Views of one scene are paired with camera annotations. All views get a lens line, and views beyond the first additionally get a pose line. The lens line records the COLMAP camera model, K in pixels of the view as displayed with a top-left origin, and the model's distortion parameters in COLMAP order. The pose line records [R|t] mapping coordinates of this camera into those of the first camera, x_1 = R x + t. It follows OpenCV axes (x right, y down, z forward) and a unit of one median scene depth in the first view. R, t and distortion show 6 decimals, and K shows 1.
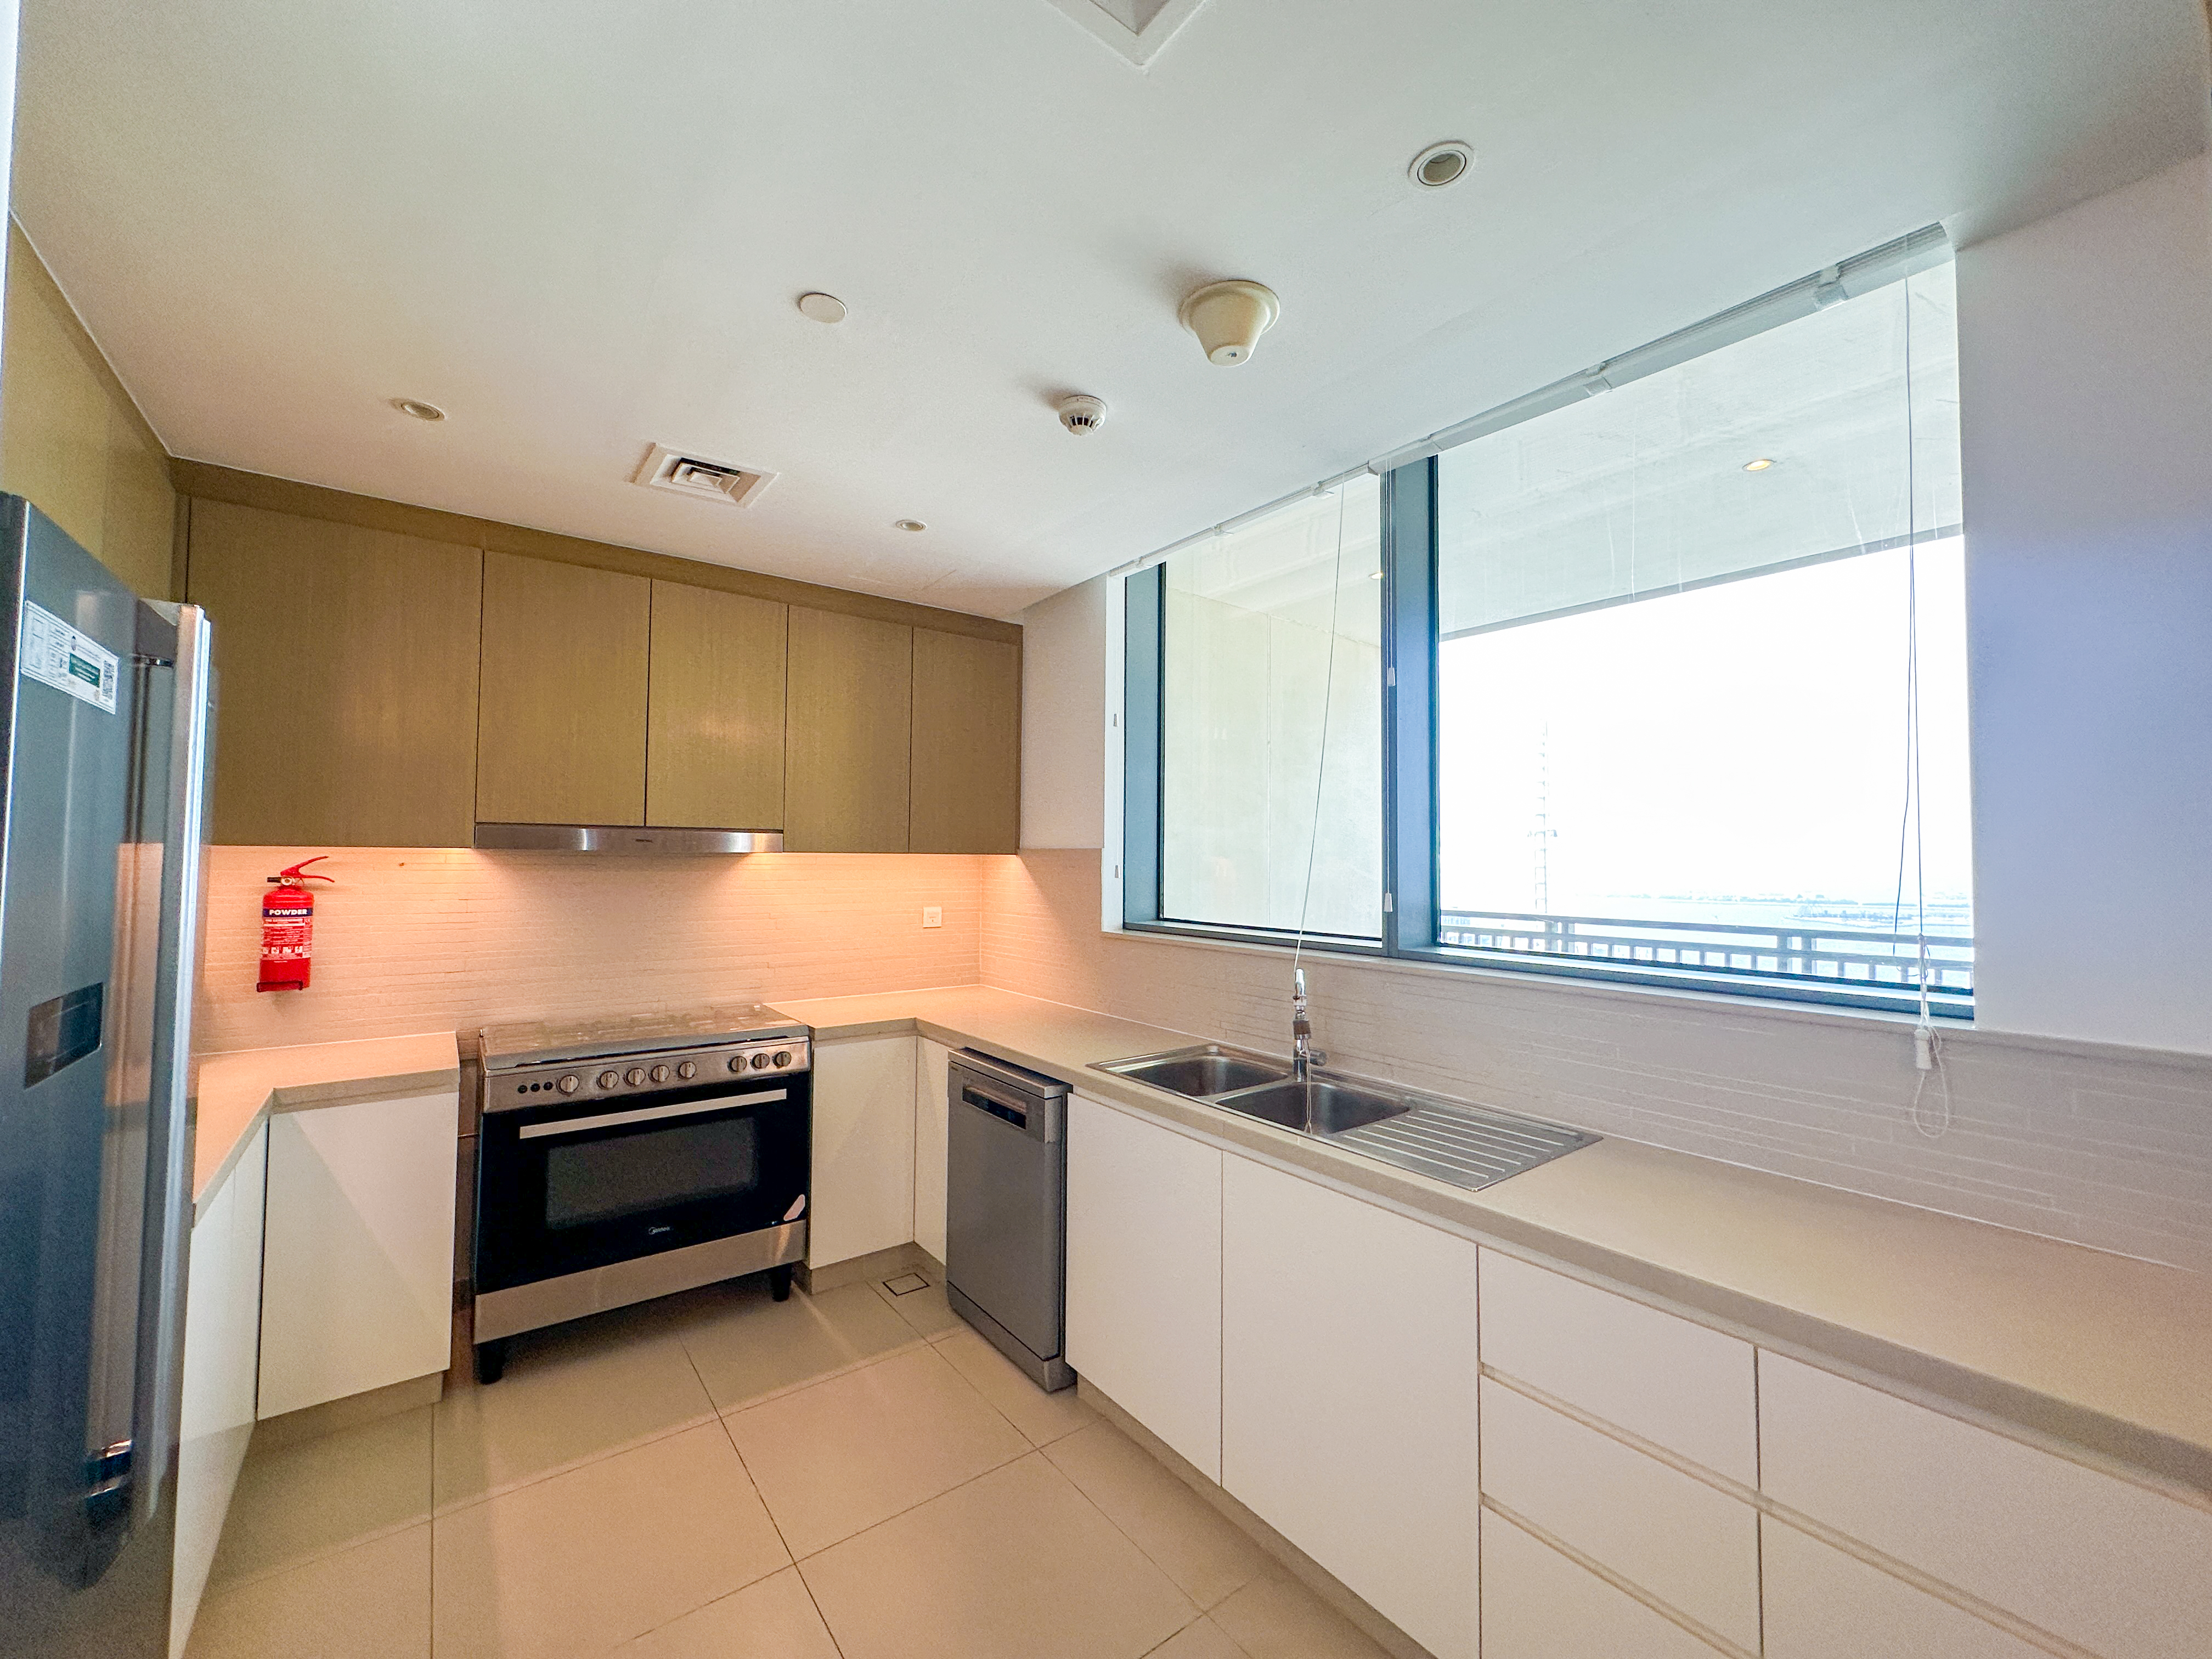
lens RADIAL K [[882.7, 0, 1103.9], [0, 882.7, 828.3], [0, 0, 1]] dist [-0.004312, 0.000176]
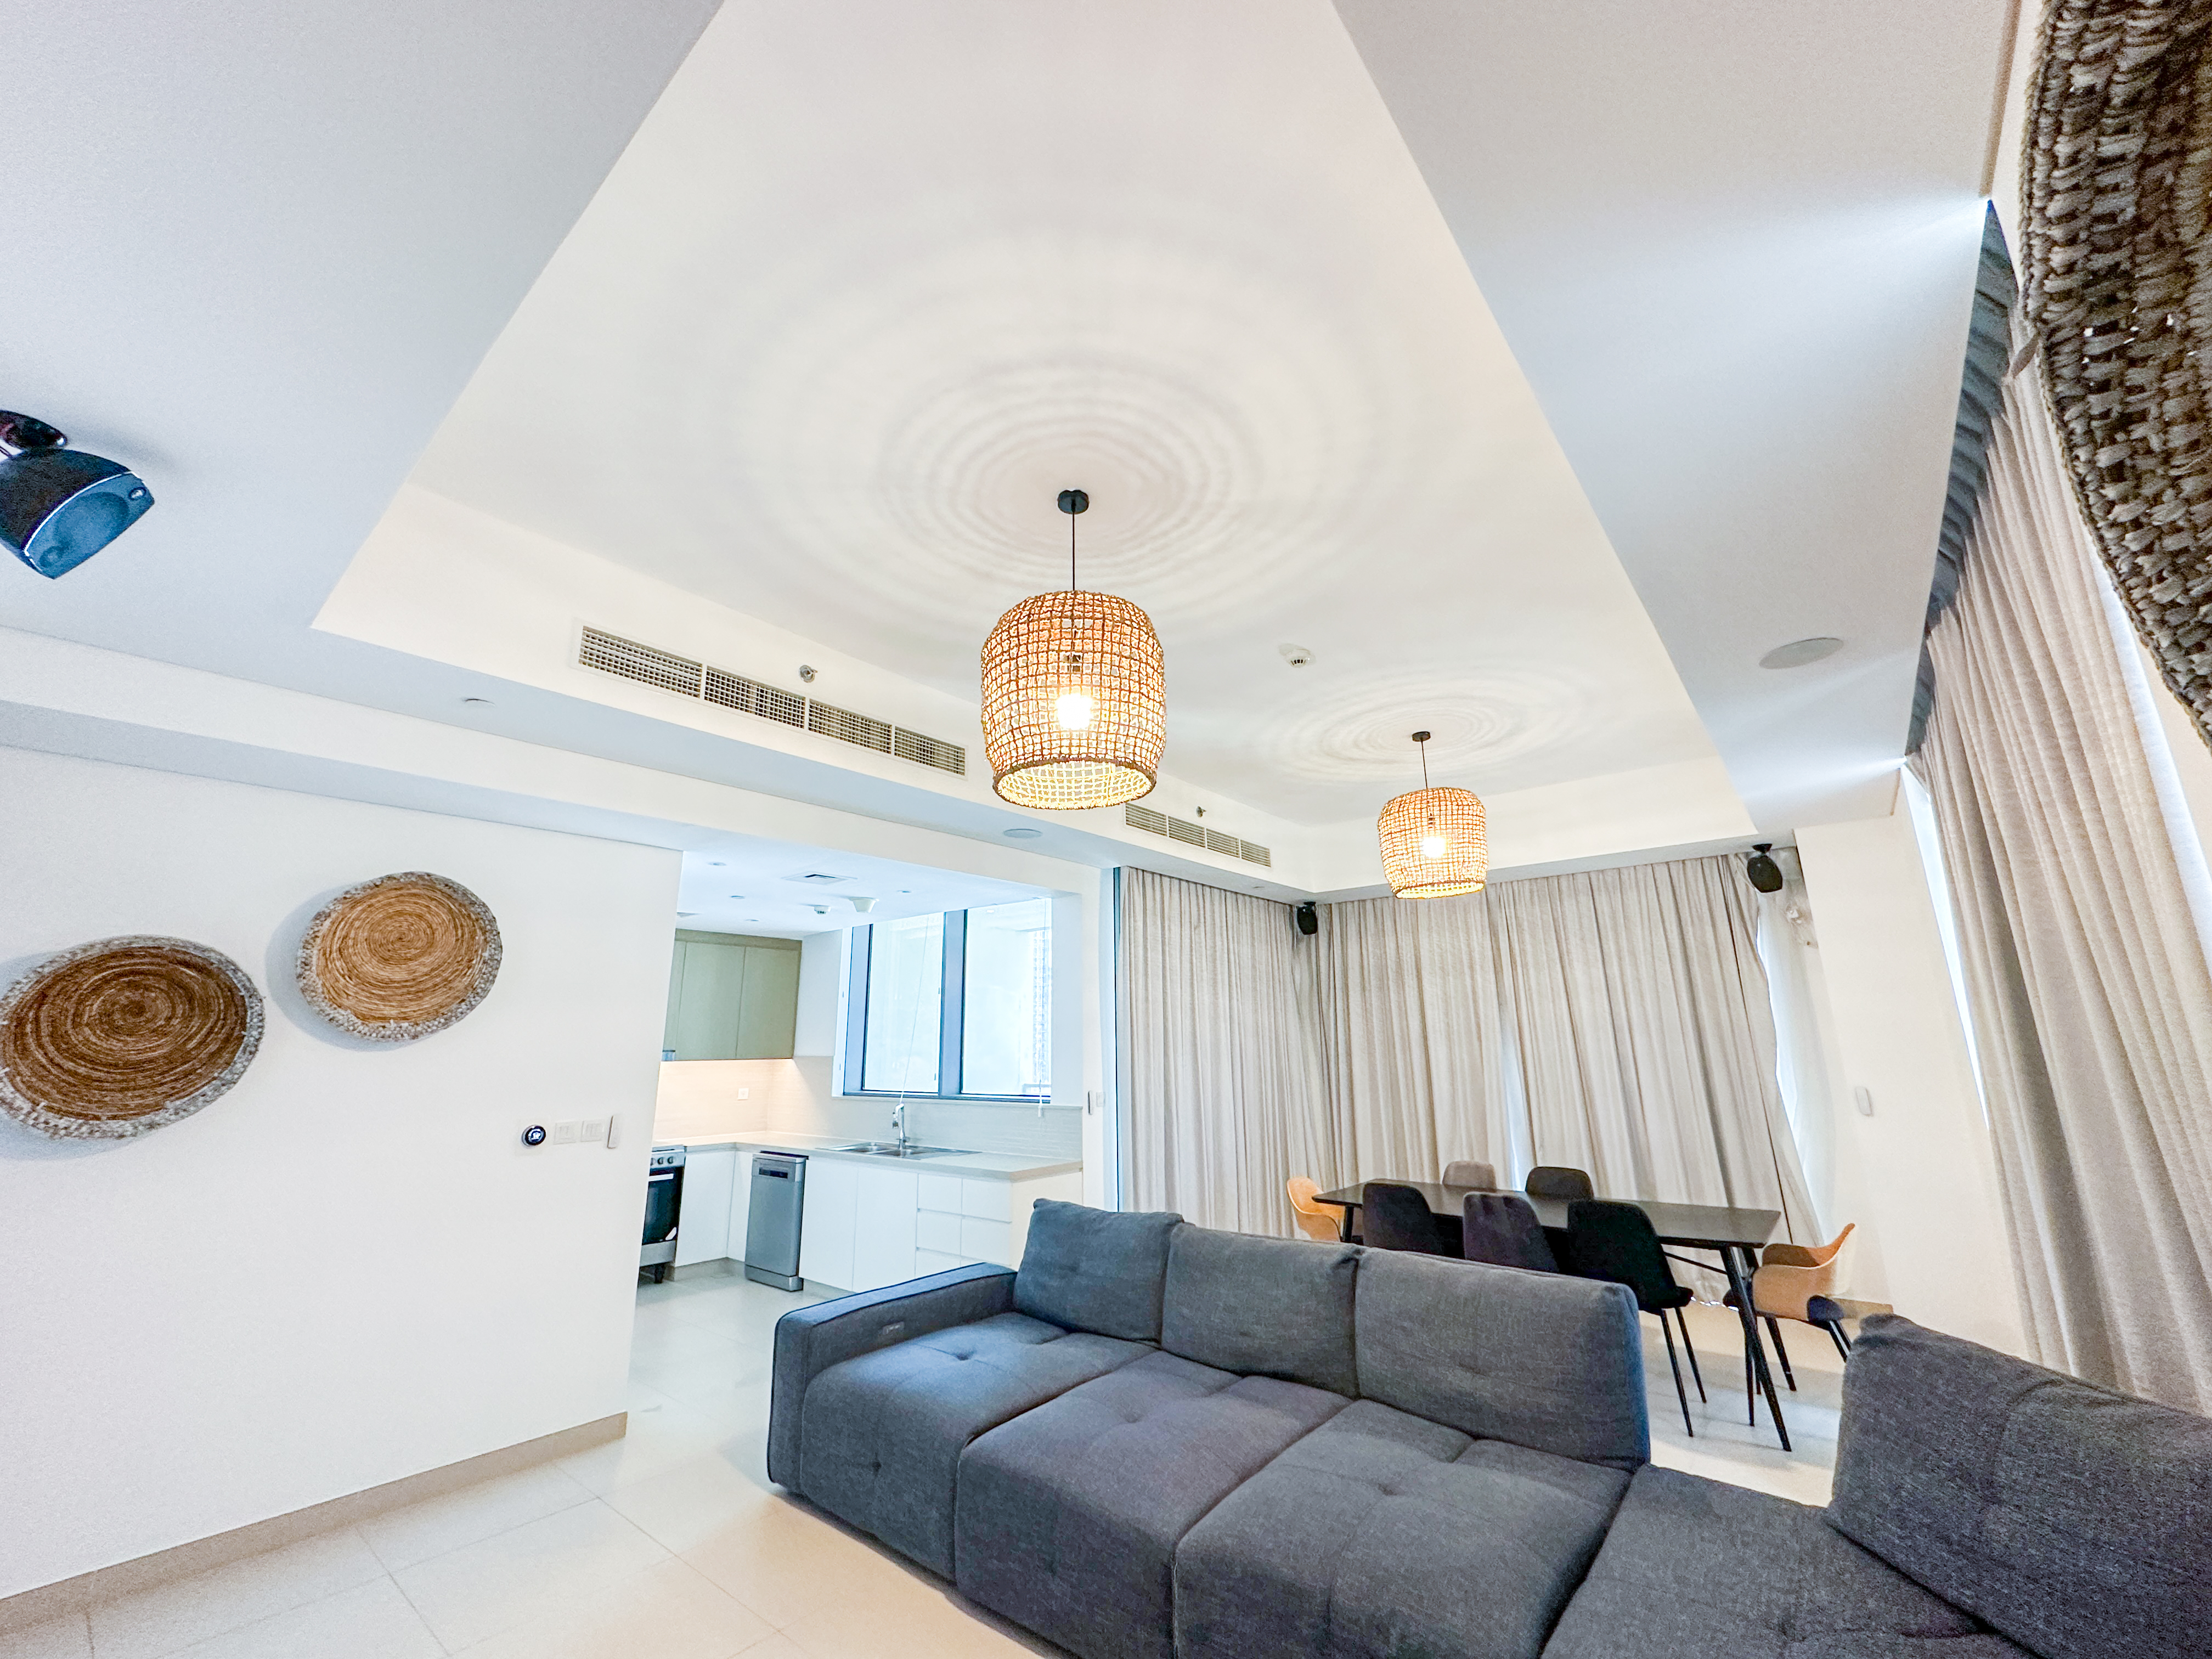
lens RADIAL K [[882.7, 0, 1103.9], [0, 882.7, 828.3], [0, 0, 1]] dist [-0.004312, 0.000176]
pose [[0.974259, 0.037176, 0.222344, 0.161356], [0.009437, 0.978717, -0.204995, -0.083287], [-0.225233, 0.201817, 0.953174, -1.489339]]
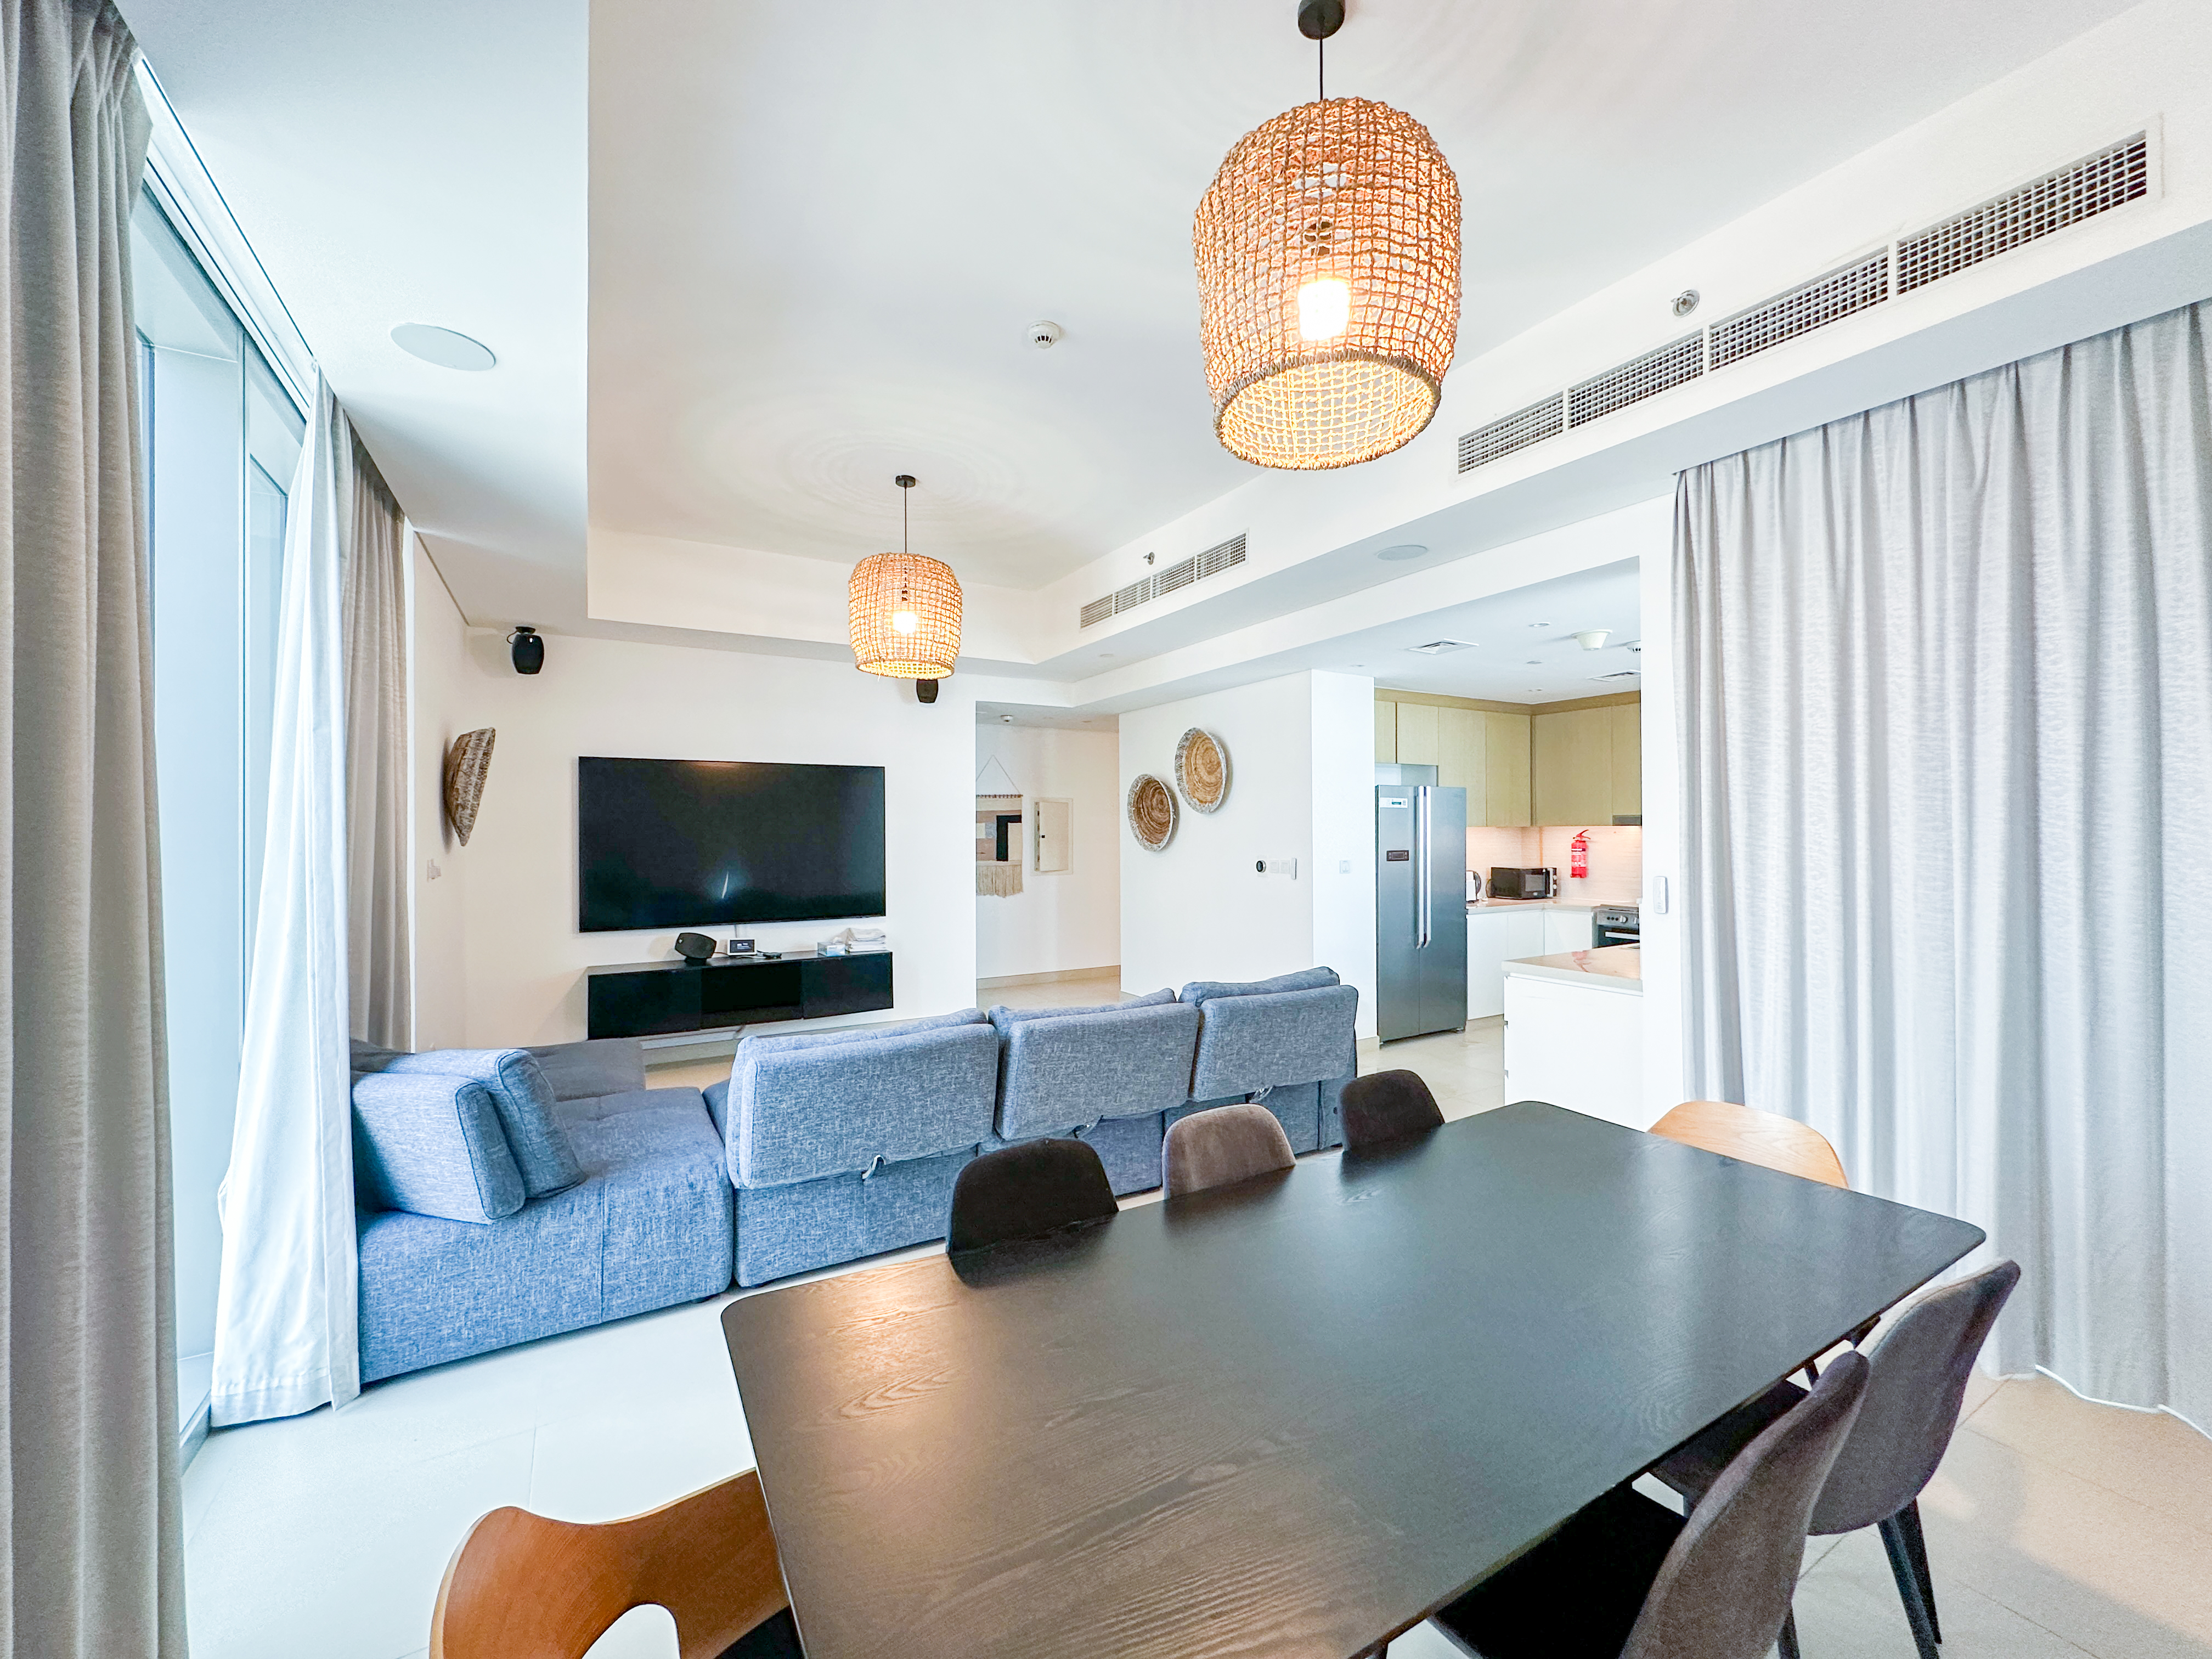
lens RADIAL K [[882.7, 0, 1103.9], [0, 882.7, 828.3], [0, 0, 1]] dist [-0.004312, 0.000176]
pose [[-0.115855, -0.009003, -0.993225, 1.806482], [0.040480, 0.999085, -0.013778, 0.005452], [0.992441, -0.041802, -0.115384, -0.143262]]
